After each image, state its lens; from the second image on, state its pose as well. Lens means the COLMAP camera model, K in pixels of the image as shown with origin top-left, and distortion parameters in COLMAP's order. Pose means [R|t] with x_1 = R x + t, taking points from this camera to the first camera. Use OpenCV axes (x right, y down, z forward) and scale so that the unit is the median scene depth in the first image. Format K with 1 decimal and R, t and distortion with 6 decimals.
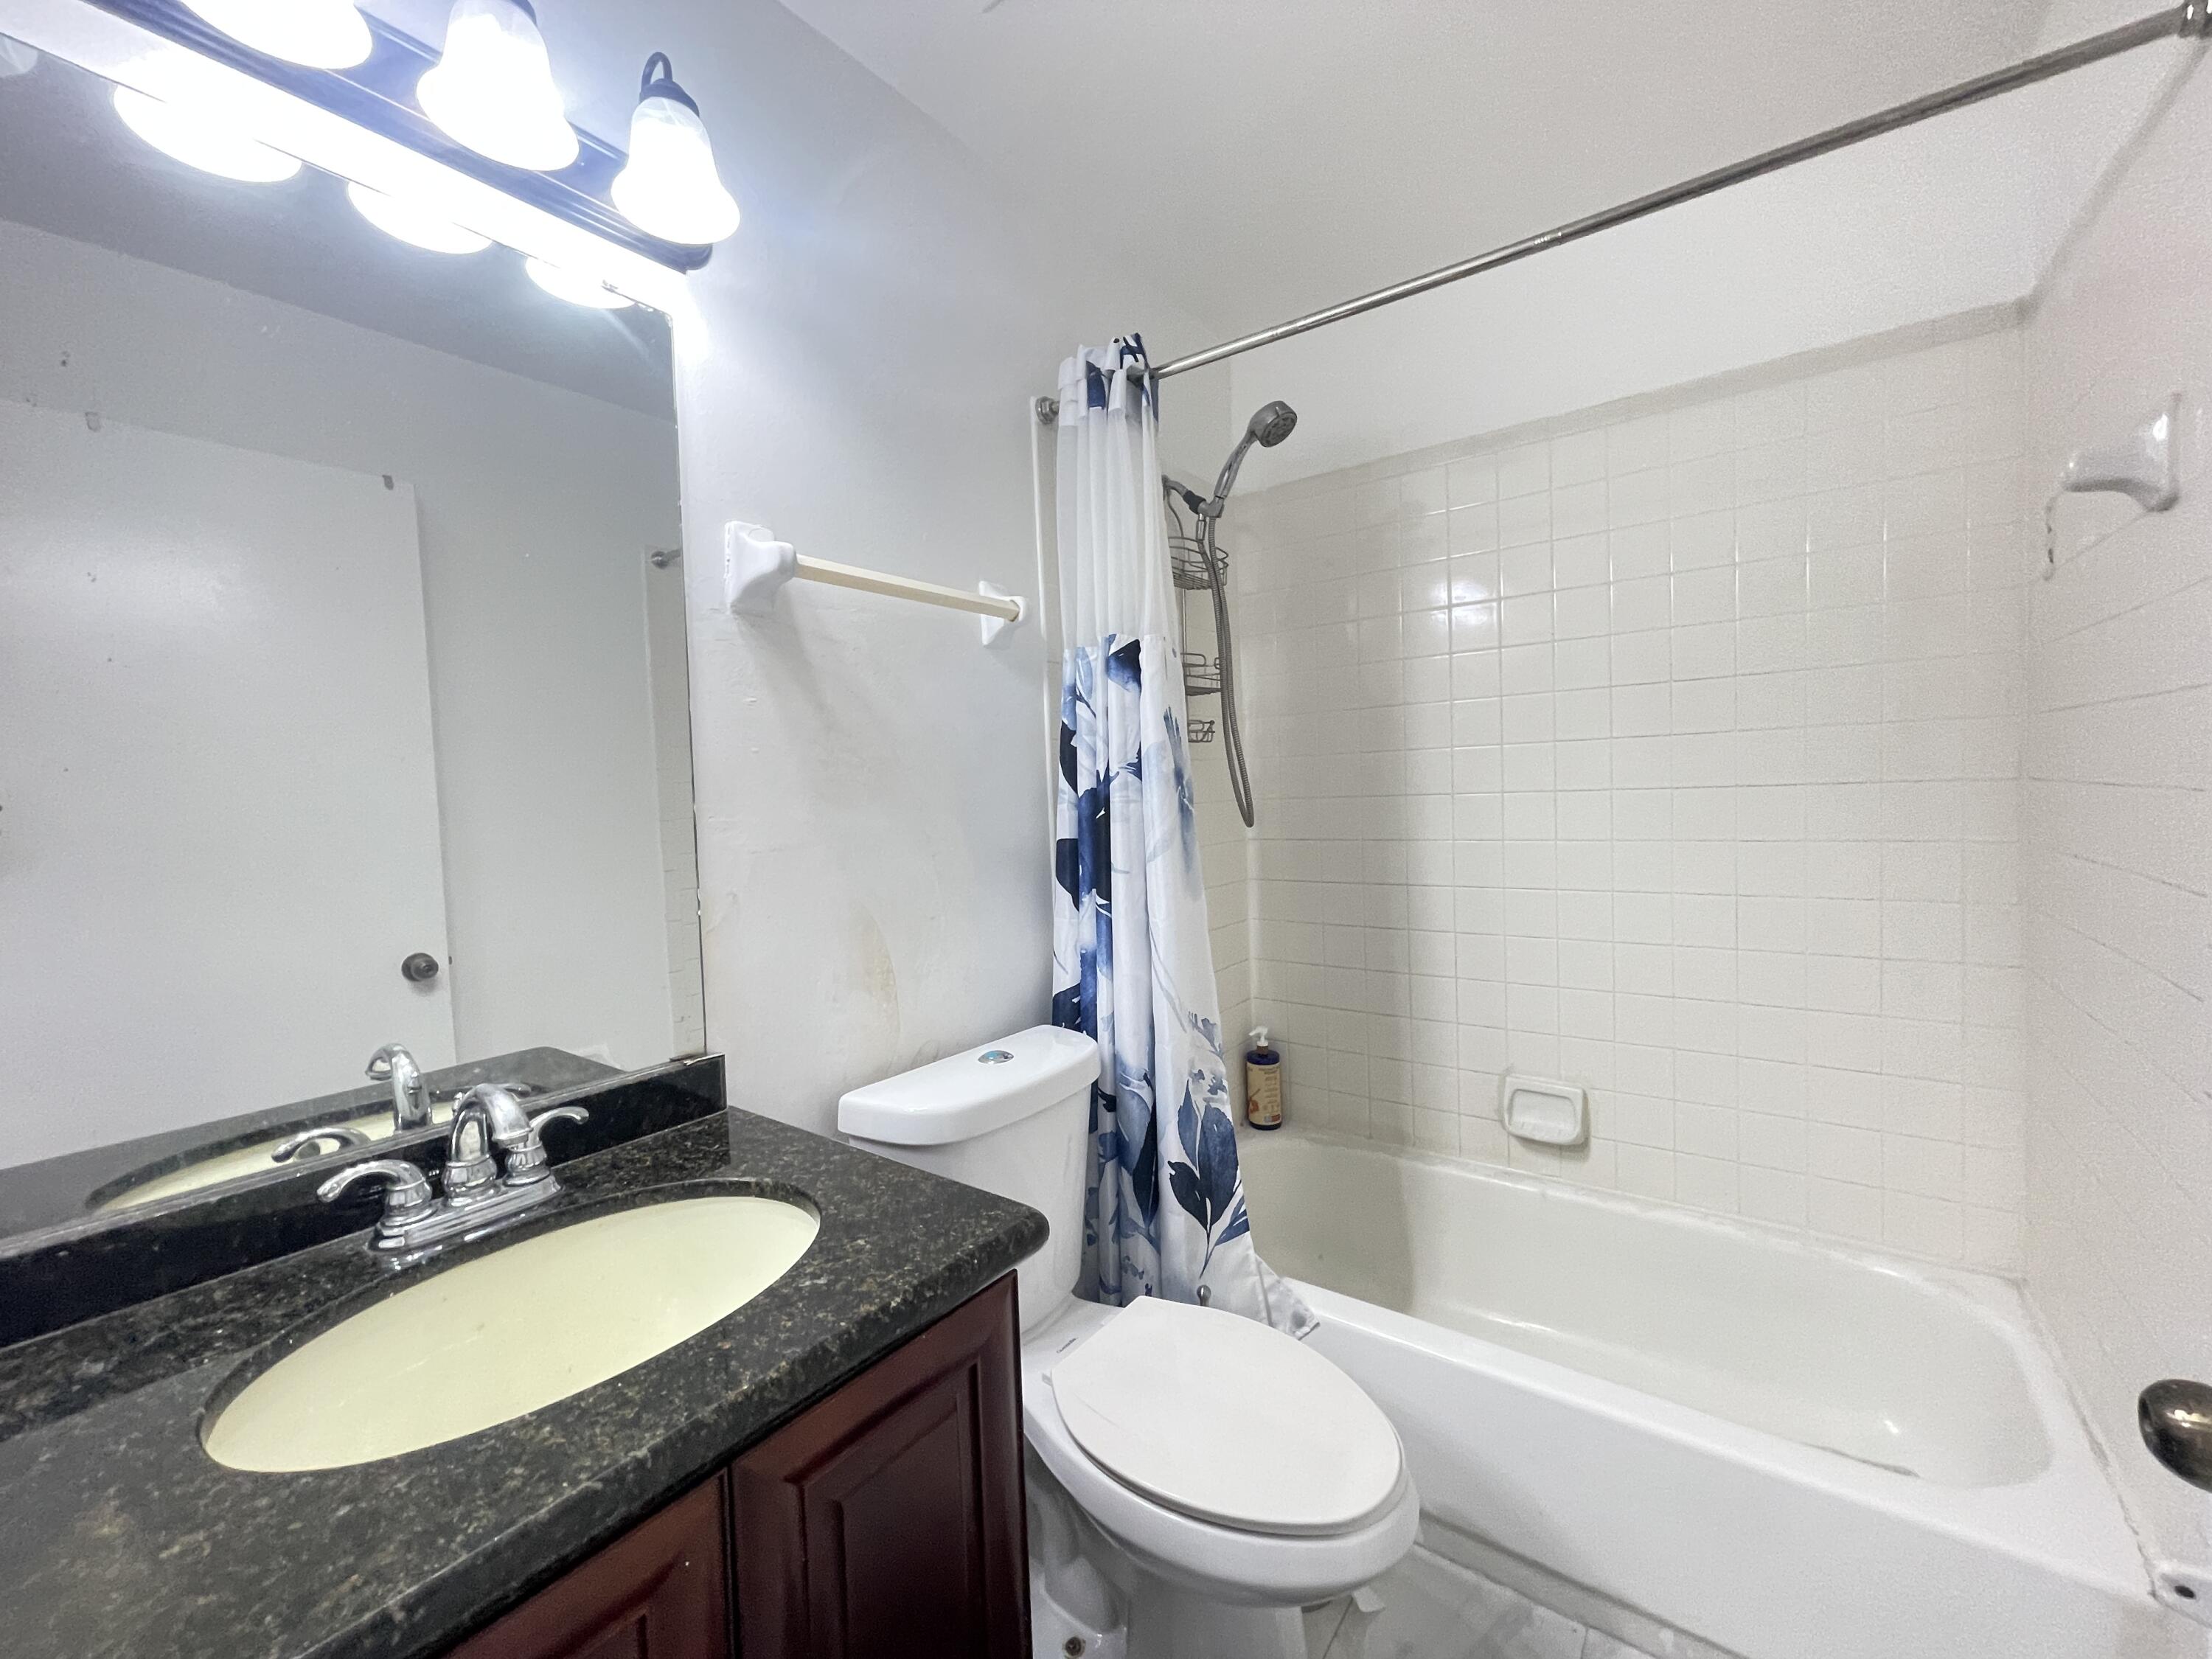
lens RADIAL K [[892.6, 0, 1103.3], [0, 892.6, 818.5], [0, 0, 1]] dist [0.002821, 0.000811]
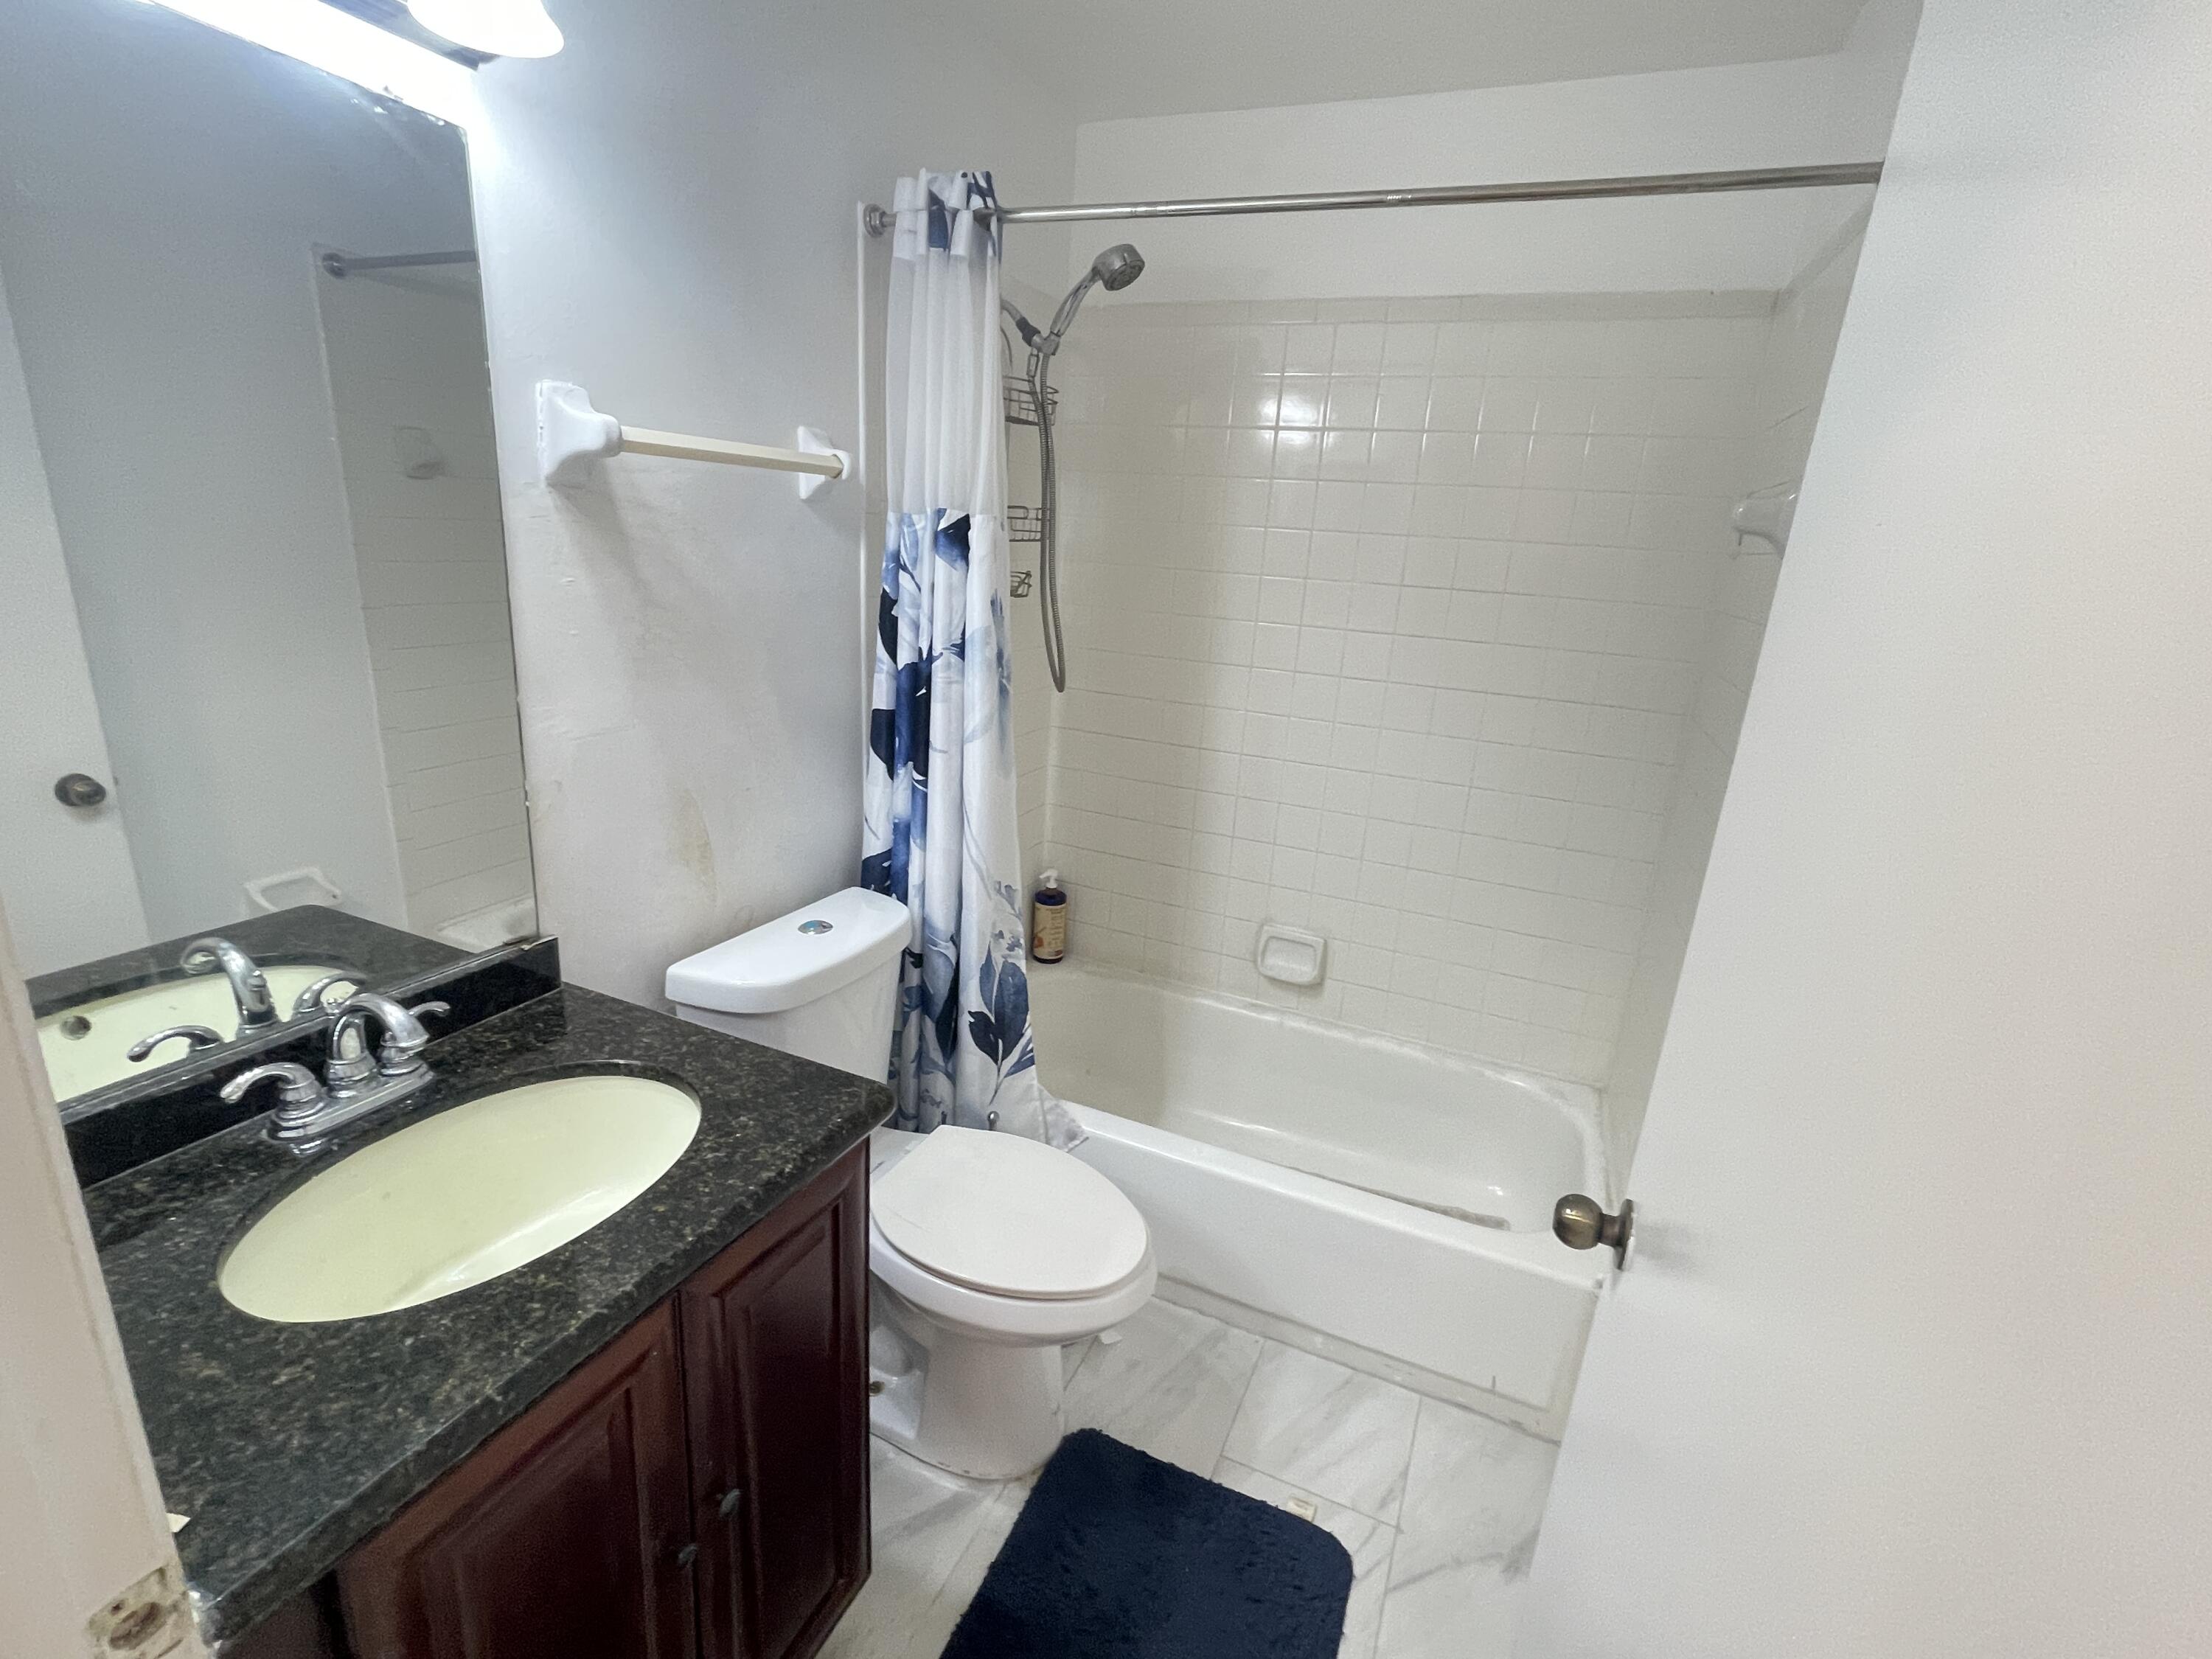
lens RADIAL K [[966.1, 0, 1101.6], [0, 966.1, 833.4], [0, 0, 1]] dist [0.007837, -0.000245]
pose [[0.972126, 0.036545, 0.231593, -0.052584], [-0.088391, 0.972018, 0.217644, -0.106731], [-0.217159, -0.232048, 0.948154, -0.121792]]
